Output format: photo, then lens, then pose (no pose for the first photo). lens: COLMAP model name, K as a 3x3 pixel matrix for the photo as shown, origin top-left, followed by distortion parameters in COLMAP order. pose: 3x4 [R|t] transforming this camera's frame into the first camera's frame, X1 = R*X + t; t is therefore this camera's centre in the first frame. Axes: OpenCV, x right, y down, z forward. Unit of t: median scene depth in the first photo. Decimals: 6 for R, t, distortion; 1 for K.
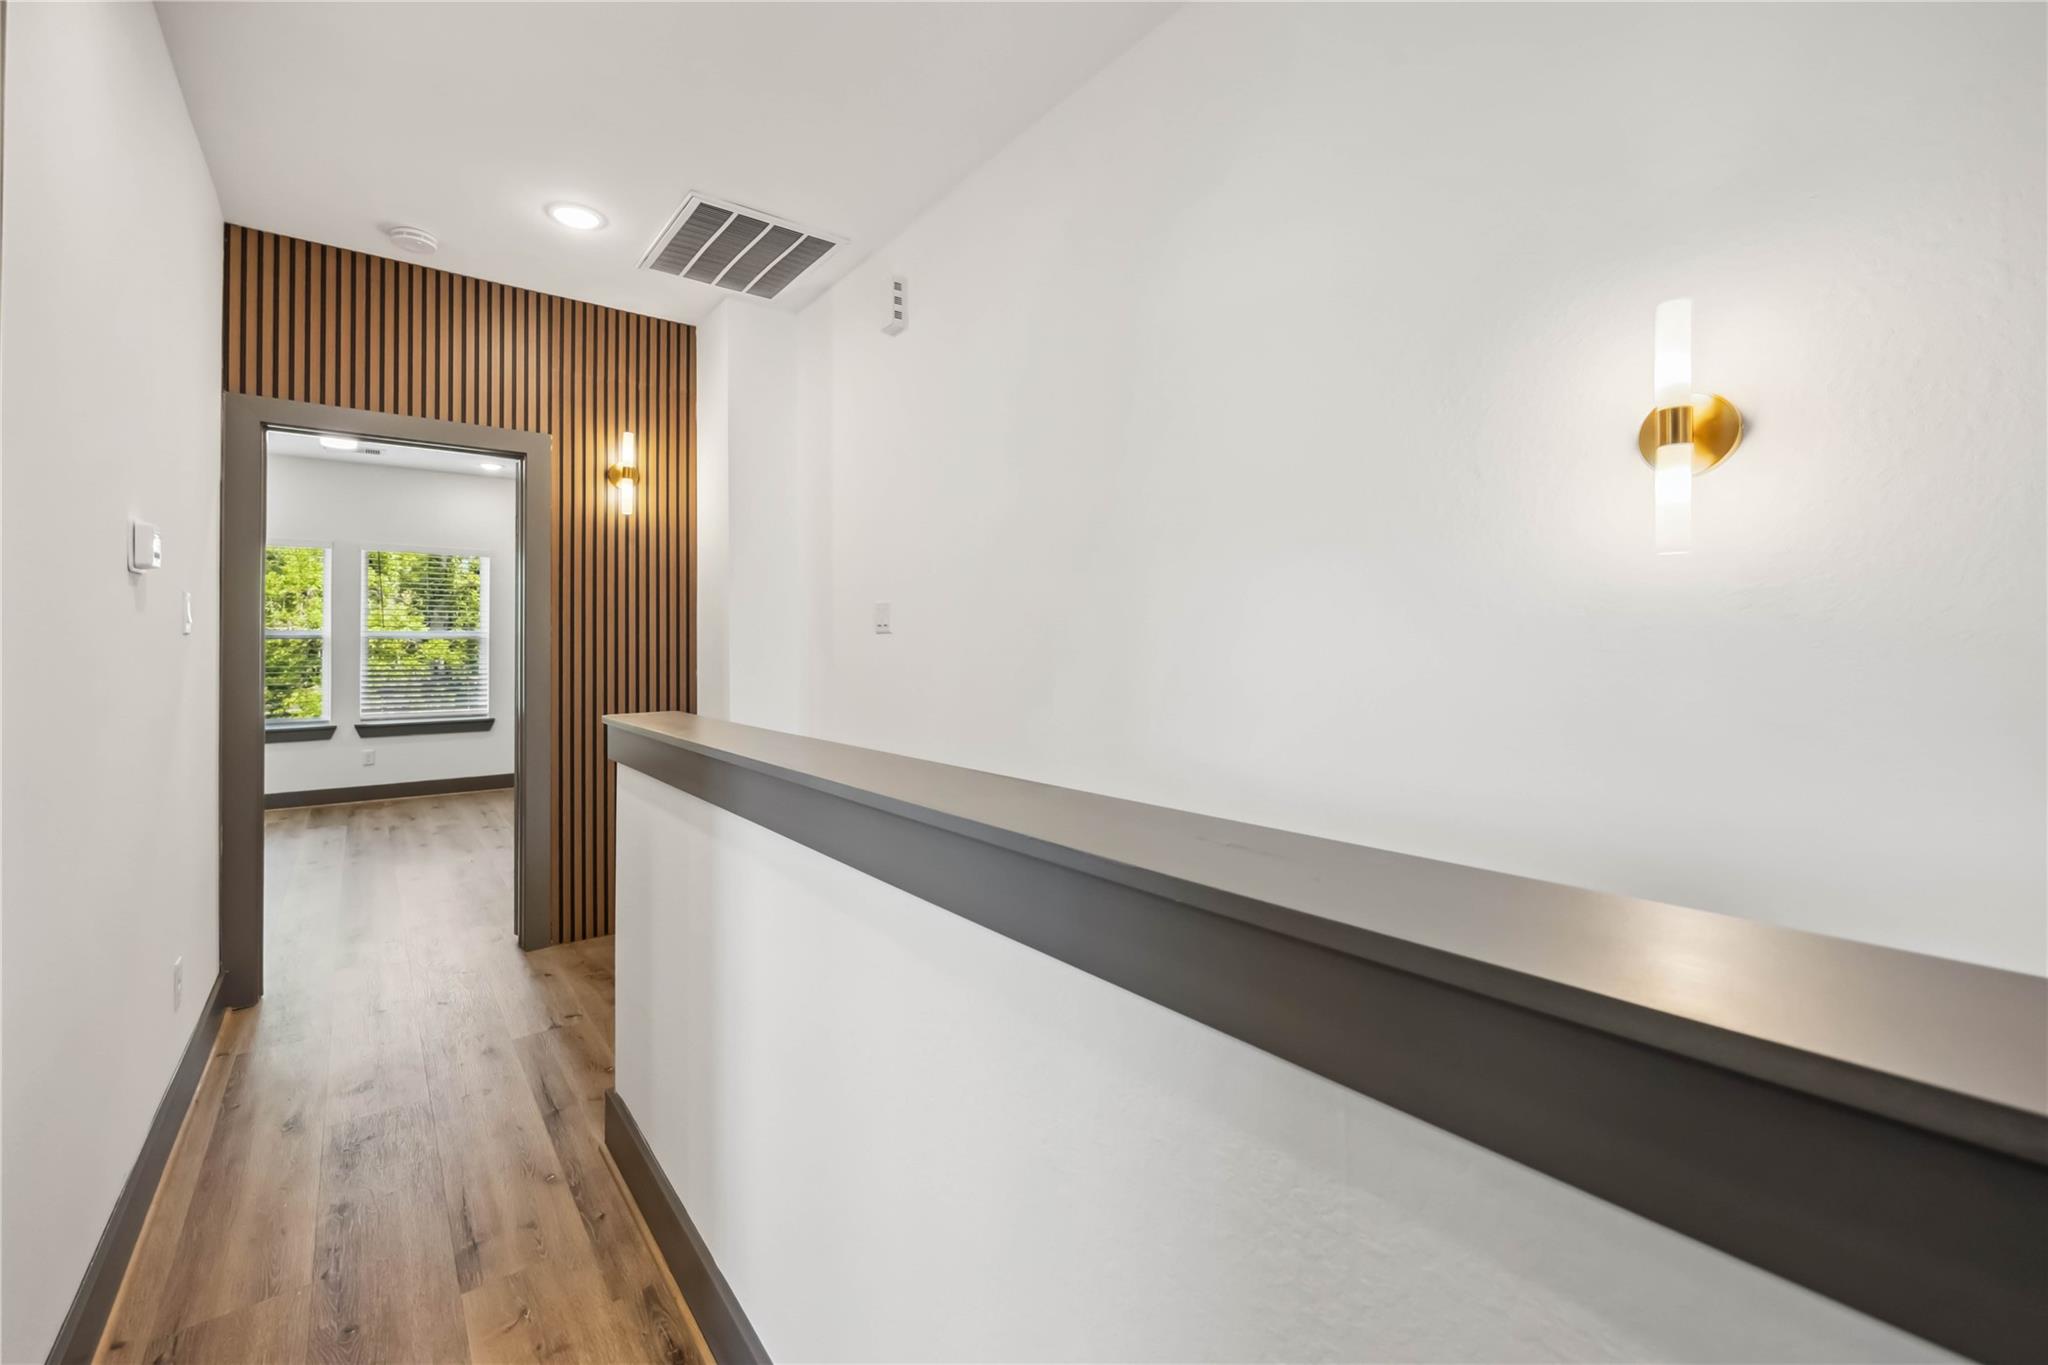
lens RADIAL K [[841.1, 0, 1011.8], [0, 841.1, 636.0], [0, 0, 1]] dist [-0.000077, 0.000221]
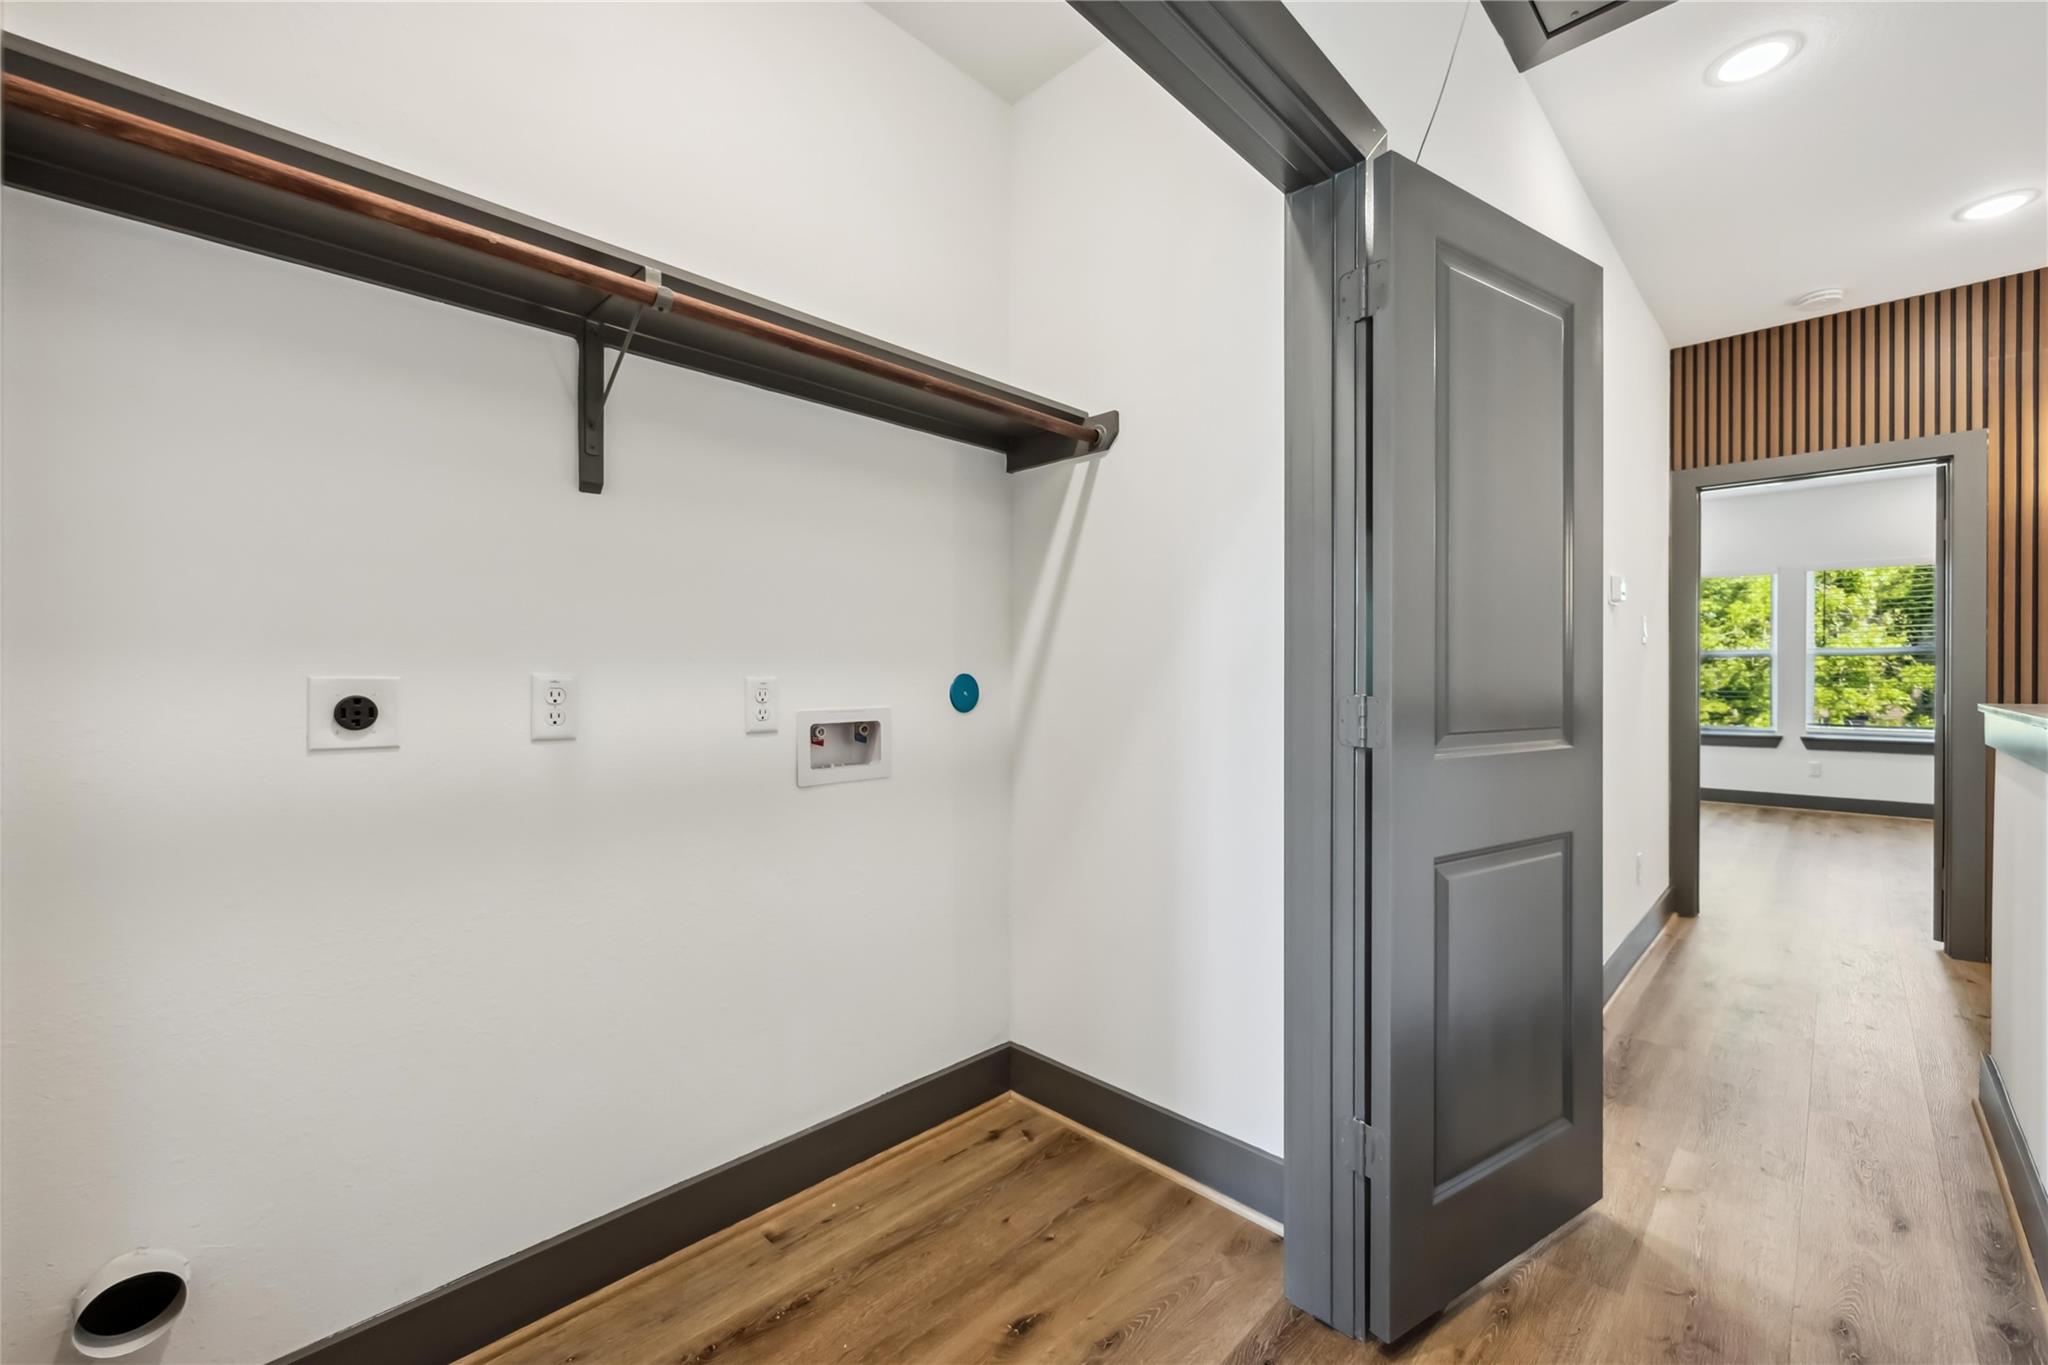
lens RADIAL K [[841.1, 0, 1021.1], [0, 841.1, 674.6], [0, 0, 1]] dist [-0.000077, 0.000221]
pose [[0.134044, 0.001870, -0.990974, 0.278617], [0.008383, 0.999960, 0.003020, 0.029434], [0.990940, -0.008712, 0.134023, -0.237359]]
